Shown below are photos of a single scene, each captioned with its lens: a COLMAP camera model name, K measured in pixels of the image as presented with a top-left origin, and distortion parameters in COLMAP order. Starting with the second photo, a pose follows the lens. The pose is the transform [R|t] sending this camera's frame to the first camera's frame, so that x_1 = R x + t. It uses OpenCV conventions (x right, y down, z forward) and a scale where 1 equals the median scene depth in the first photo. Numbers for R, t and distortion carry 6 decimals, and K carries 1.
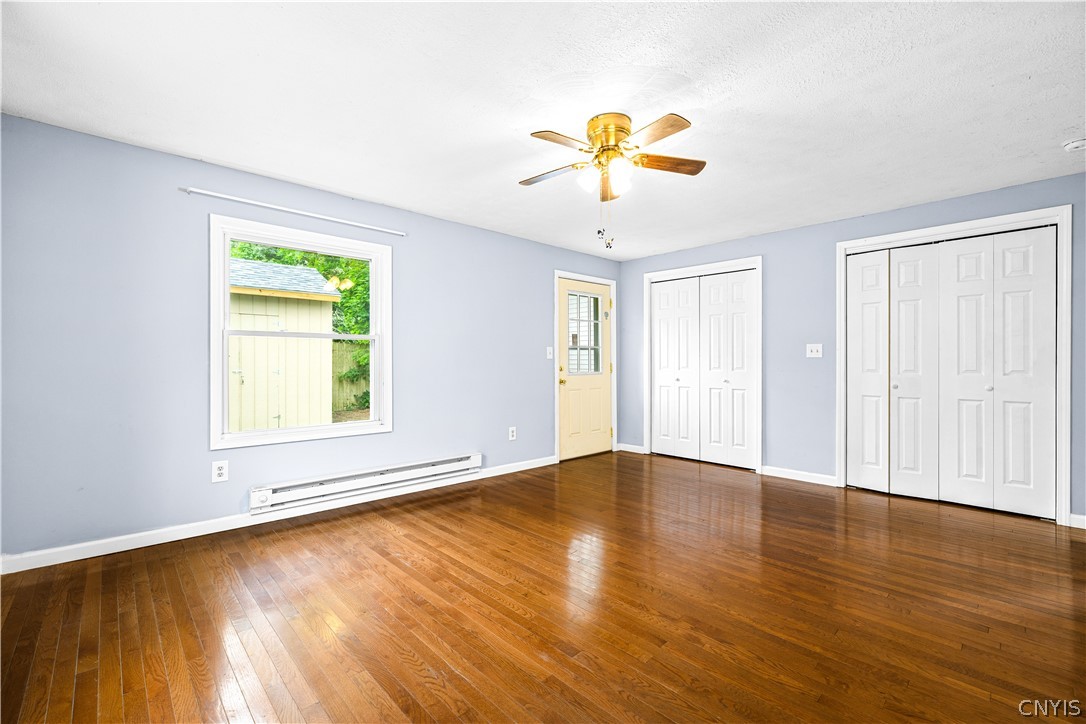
lens RADIAL K [[469.8, 0, 542.8], [0, 469.8, 363.3], [0, 0, 1]] dist [0.004422, 0.000155]
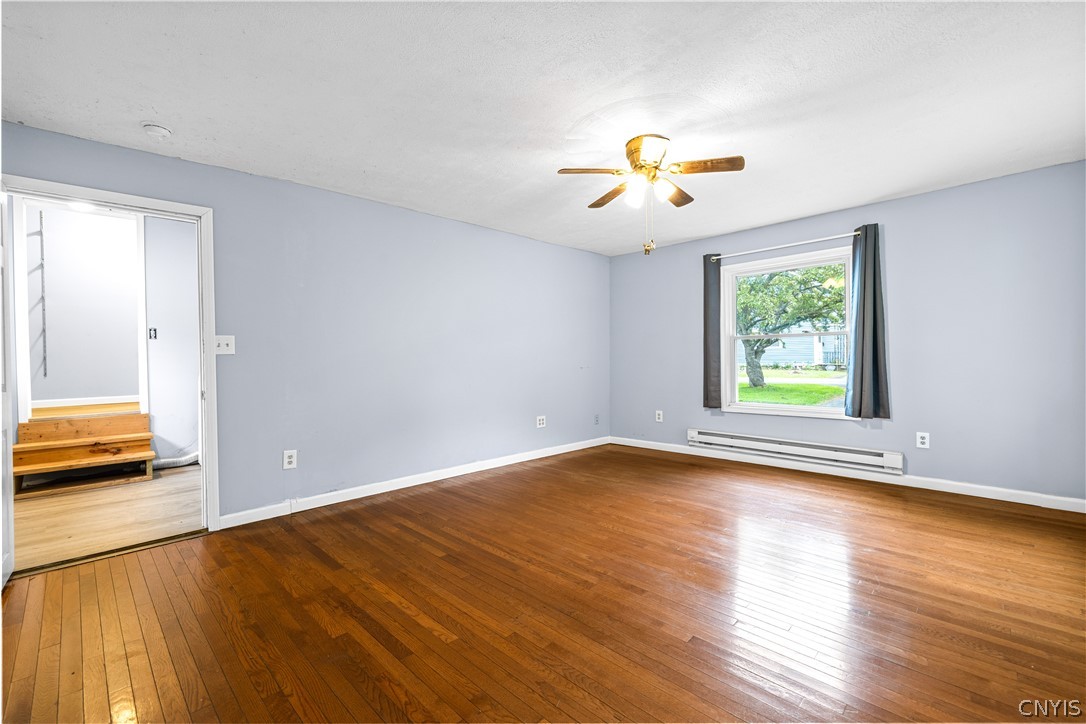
lens RADIAL K [[469.8, 0, 543.3], [0, 469.8, 361.9], [0, 0, 1]] dist [0.004422, 0.000155]
pose [[-0.999450, 0.010091, -0.031583, 0.361703], [0.009706, 0.999877, 0.012336, -0.003888], [0.031704, 0.012022, -0.999425, 1.791374]]
